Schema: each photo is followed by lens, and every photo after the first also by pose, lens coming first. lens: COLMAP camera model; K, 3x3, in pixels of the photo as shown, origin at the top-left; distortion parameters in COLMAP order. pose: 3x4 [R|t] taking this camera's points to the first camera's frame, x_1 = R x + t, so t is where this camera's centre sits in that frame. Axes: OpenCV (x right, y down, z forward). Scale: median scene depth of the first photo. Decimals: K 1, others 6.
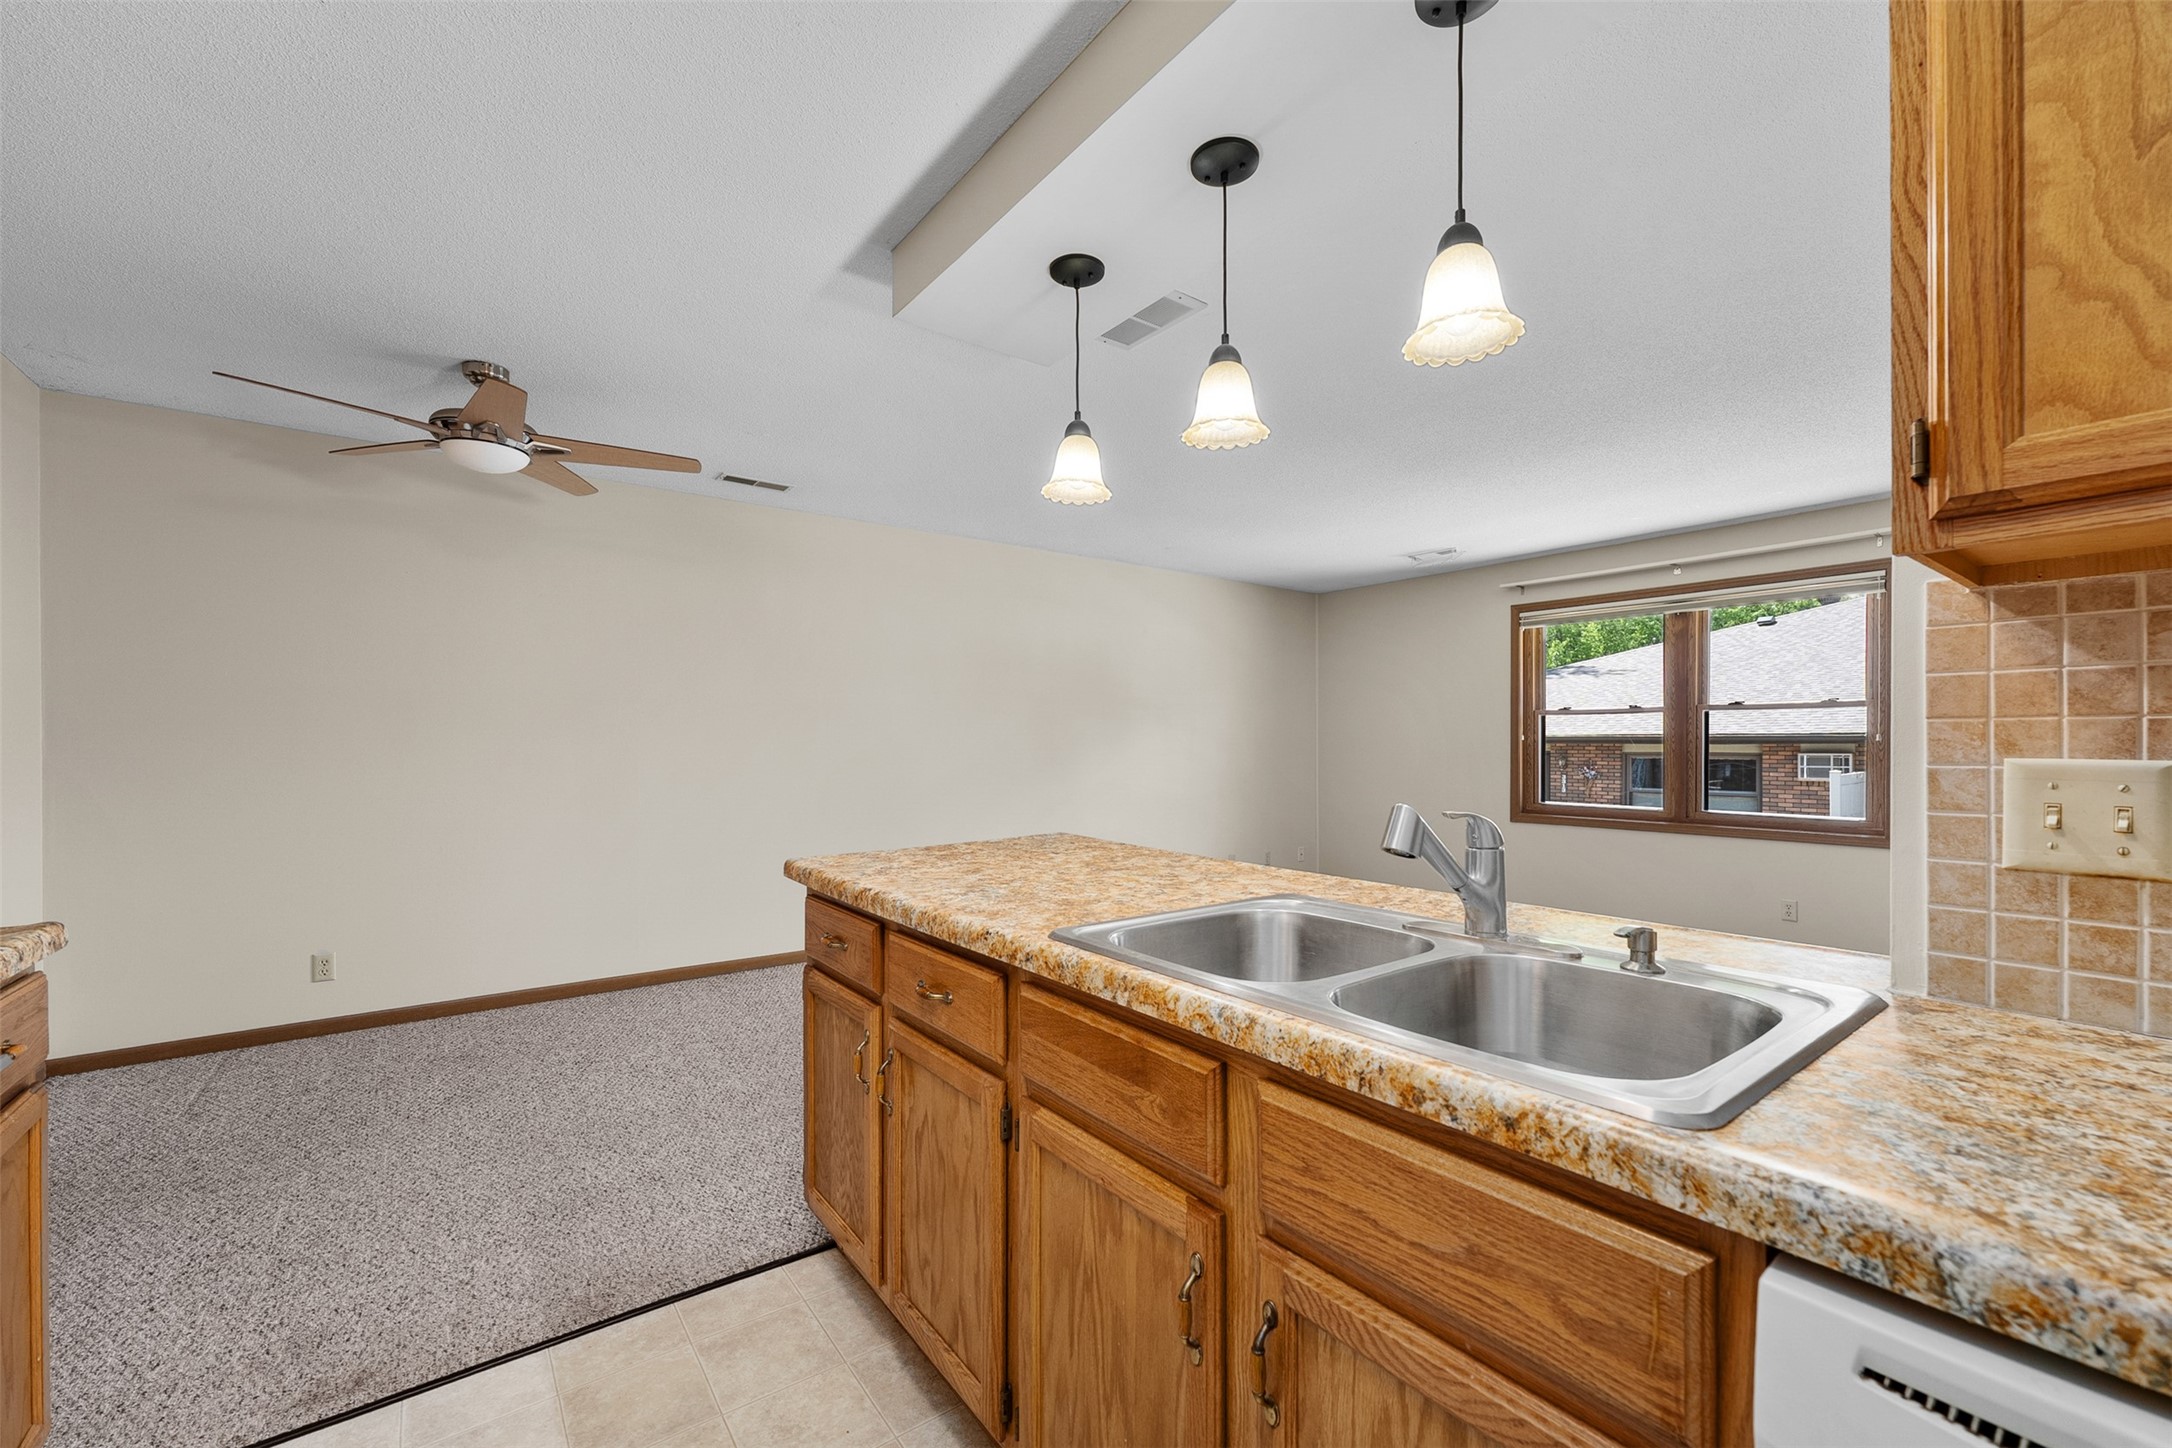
lens RADIAL K [[867.2, 0, 1071.8], [0, 867.2, 740.1], [0, 0, 1]] dist [-0.001118, -0.000457]
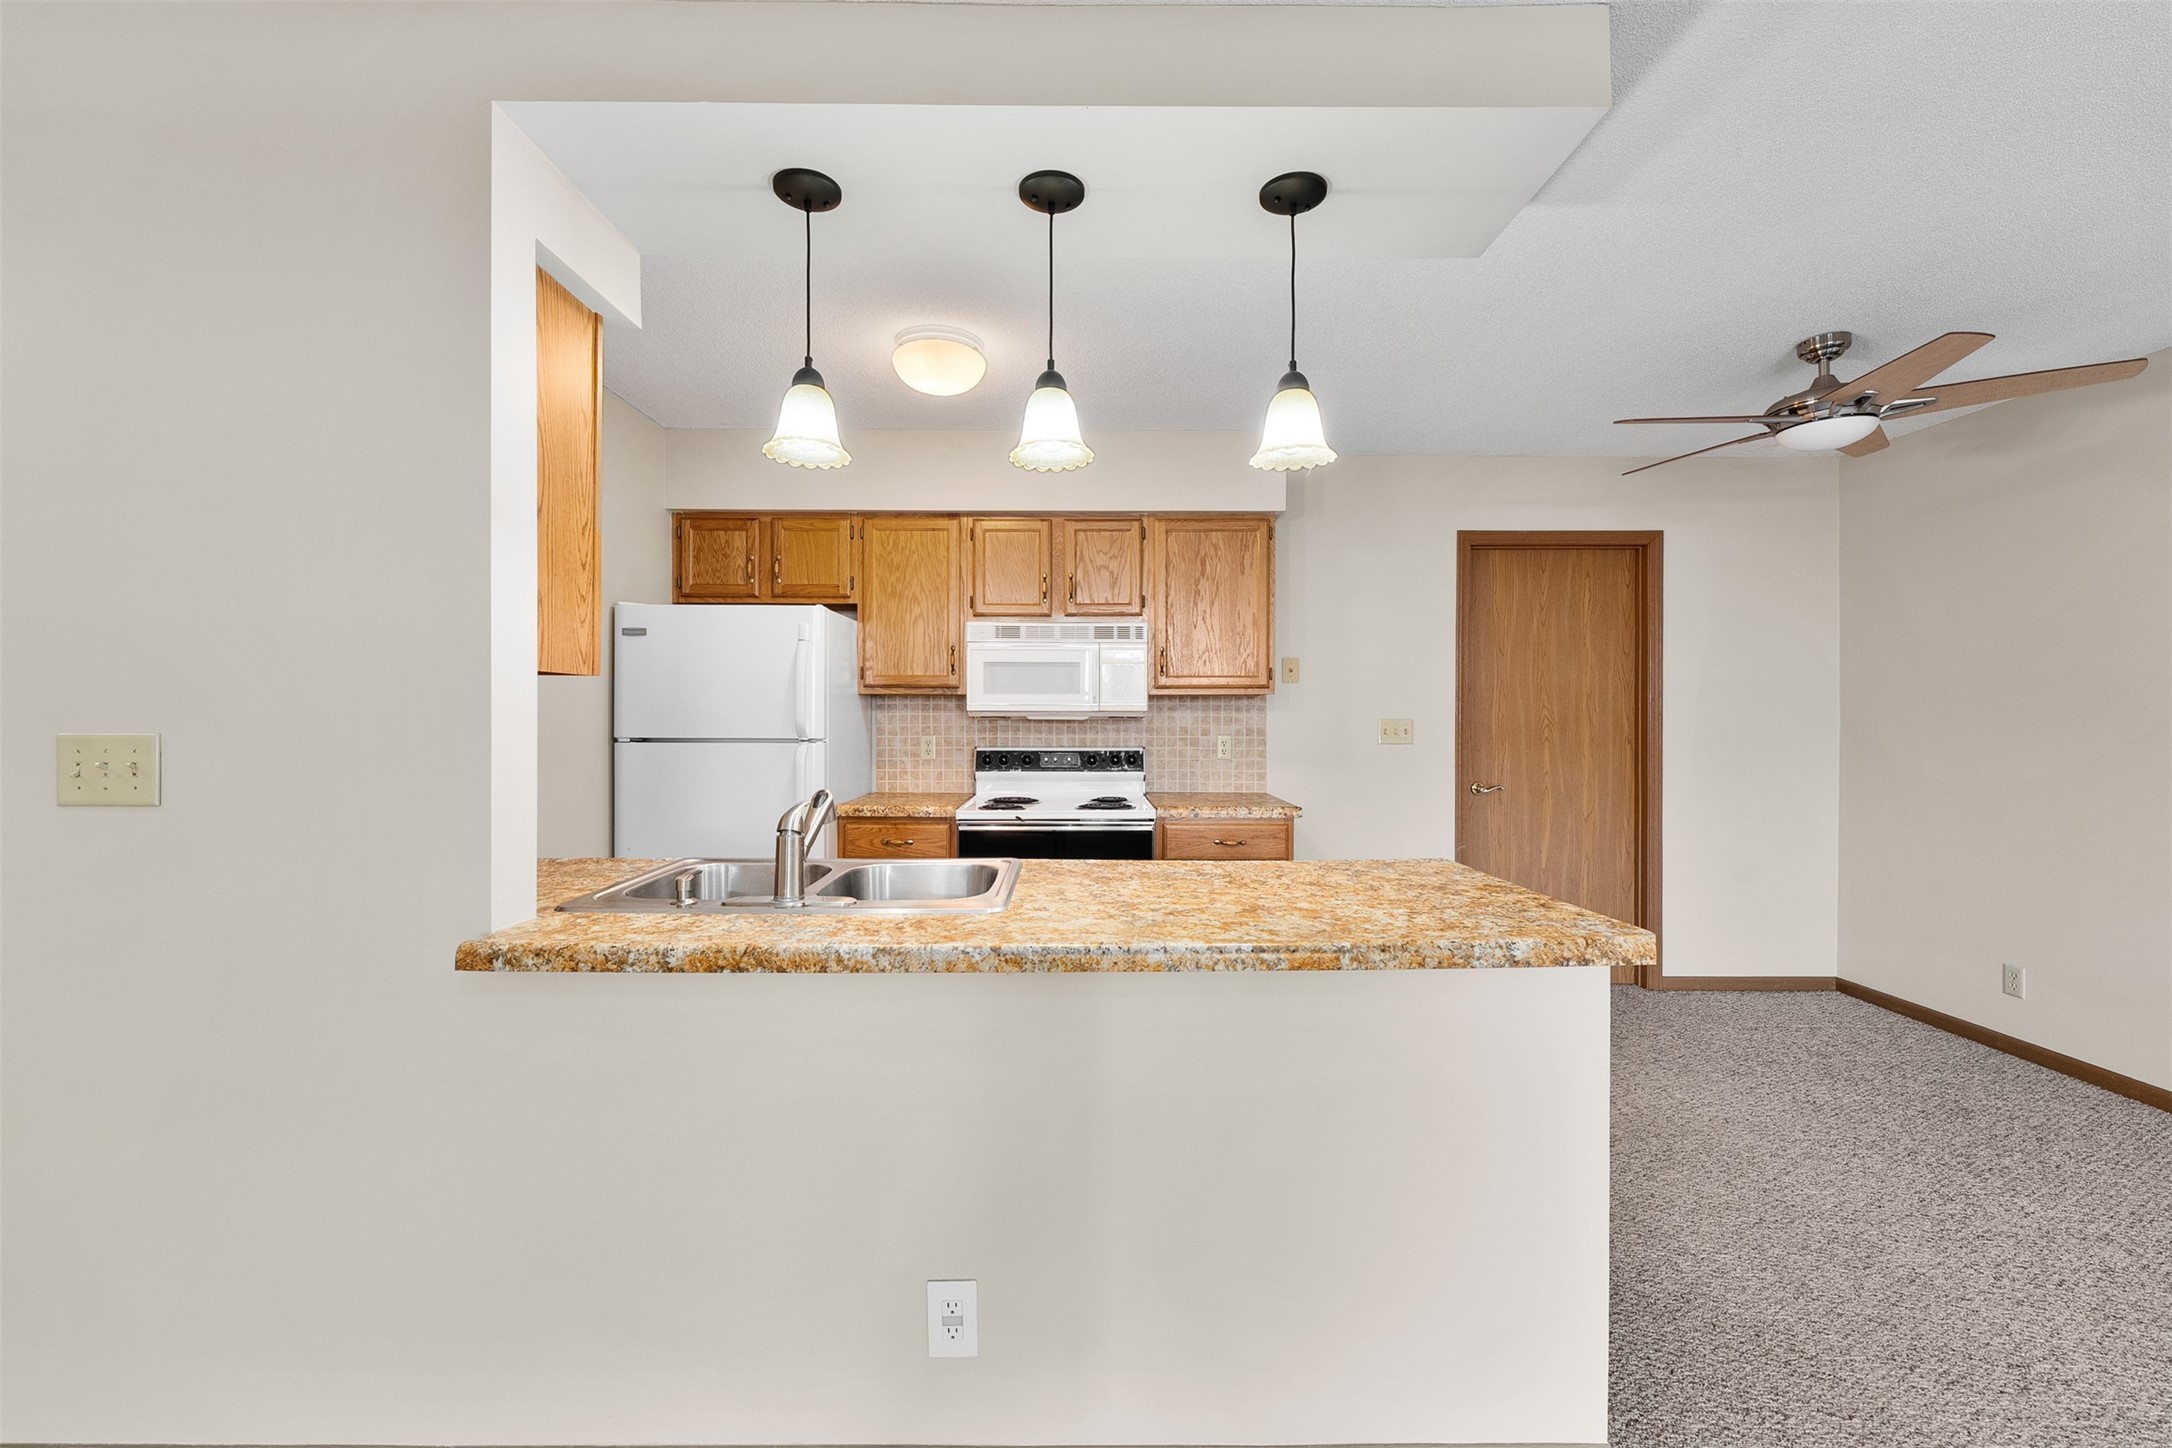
lens RADIAL K [[867.2, 0, 1084.2], [0, 867.2, 715.4], [0, 0, 1]] dist [-0.001118, -0.000457]
pose [[-0.591615, 0.001862, -0.806218, 0.311994], [0.001018, 0.999998, 0.001562, -0.015075], [0.806220, 0.000103, -0.591616, 0.511223]]
